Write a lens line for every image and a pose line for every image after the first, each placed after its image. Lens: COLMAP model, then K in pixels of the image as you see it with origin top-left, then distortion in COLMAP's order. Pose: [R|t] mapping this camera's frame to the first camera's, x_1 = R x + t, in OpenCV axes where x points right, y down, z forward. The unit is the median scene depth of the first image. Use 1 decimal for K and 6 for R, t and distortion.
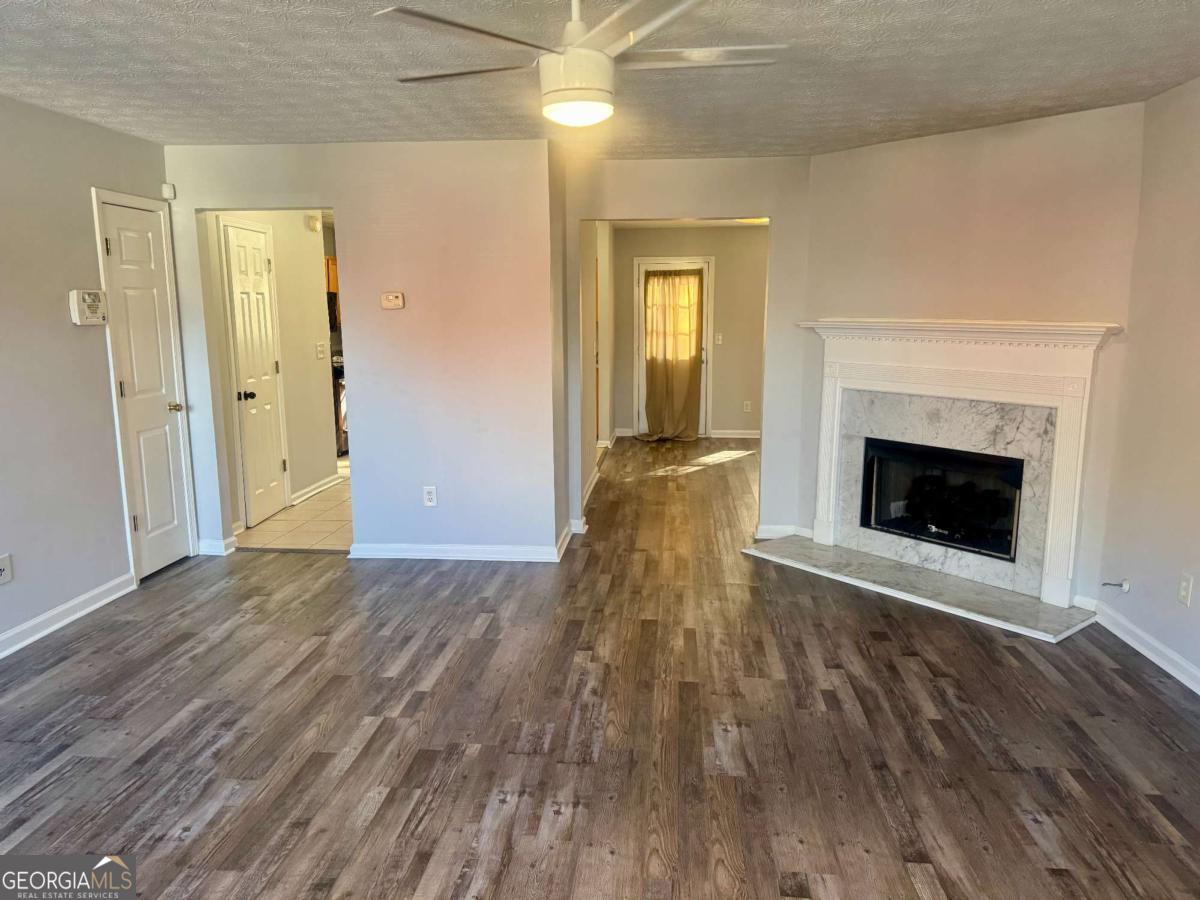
lens RADIAL K [[846.6, 0, 605.9], [0, 846.6, 448.6], [0, 0, 1]] dist [0.120647, -0.174594]
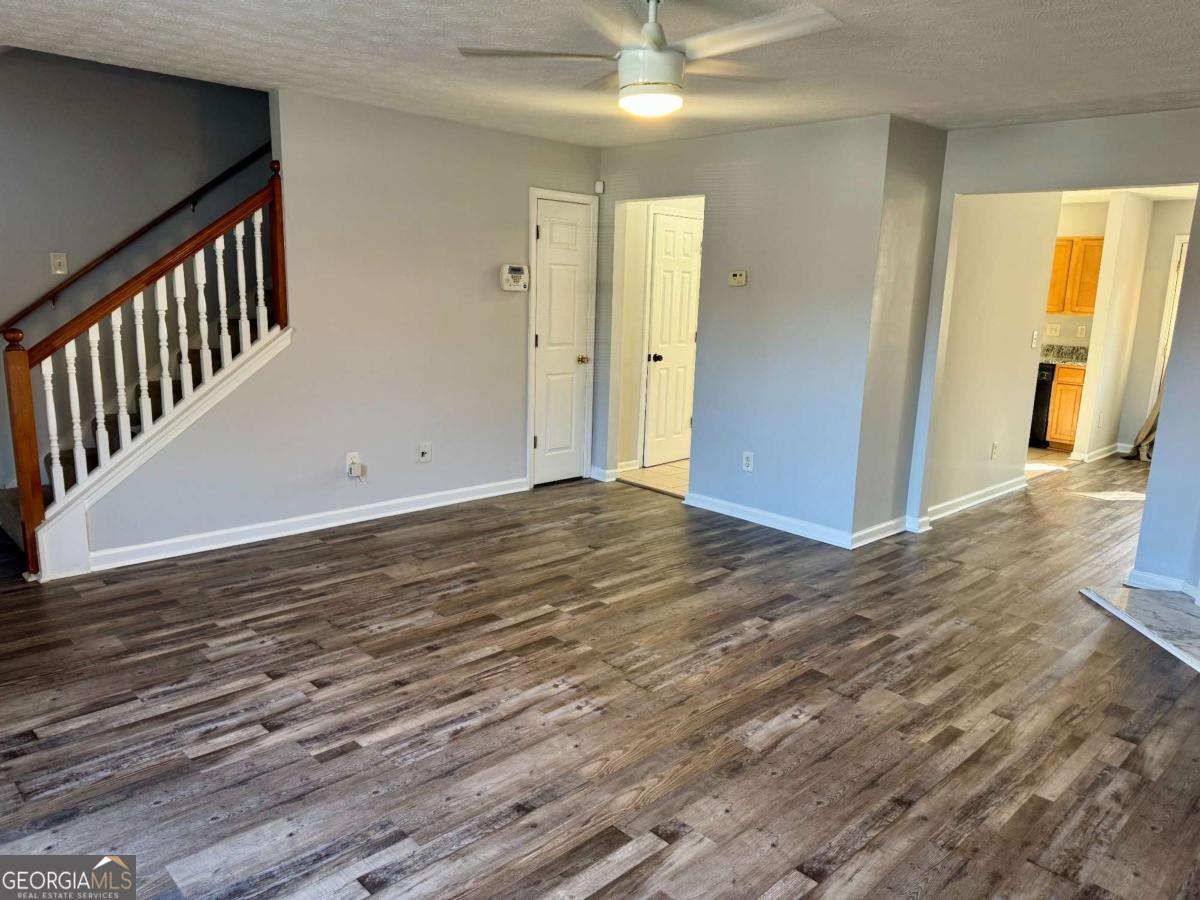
lens RADIAL K [[846.6, 0, 605.9], [0, 846.6, 448.6], [0, 0, 1]] dist [0.120647, -0.174594]
pose [[0.759607, 0.154616, -0.631737, 0.418014], [-0.145707, 0.987098, 0.066390, -0.007126], [0.633851, 0.041618, 0.772335, 0.065808]]
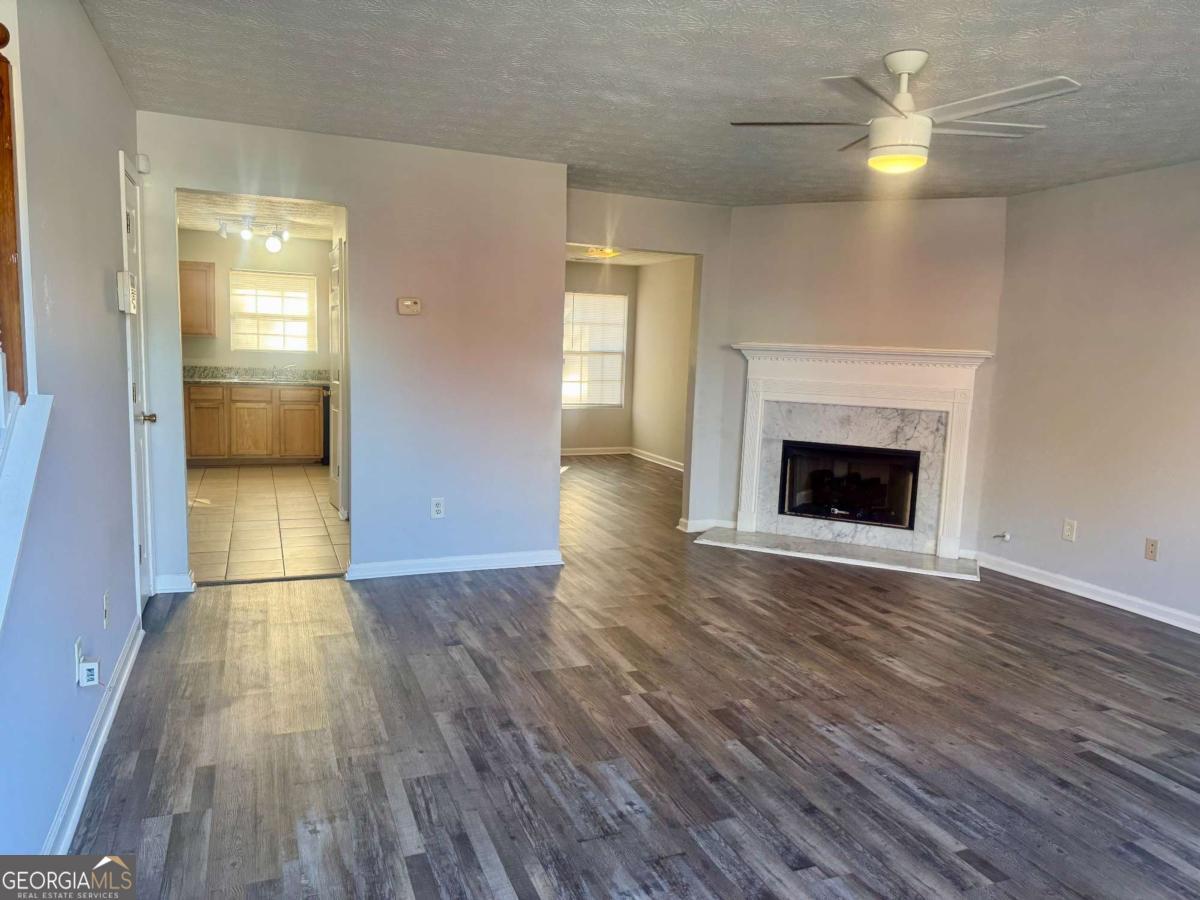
lens RADIAL K [[839.3, 0, 619.7], [0, 839.3, 448.5], [0, 0, 1]] dist [0.092015, -0.136012]
pose [[0.883698, -0.022021, 0.467538, -0.590567], [0.039733, 0.998816, -0.028056, 0.029350], [-0.466367, 0.043370, 0.883527, 0.059589]]
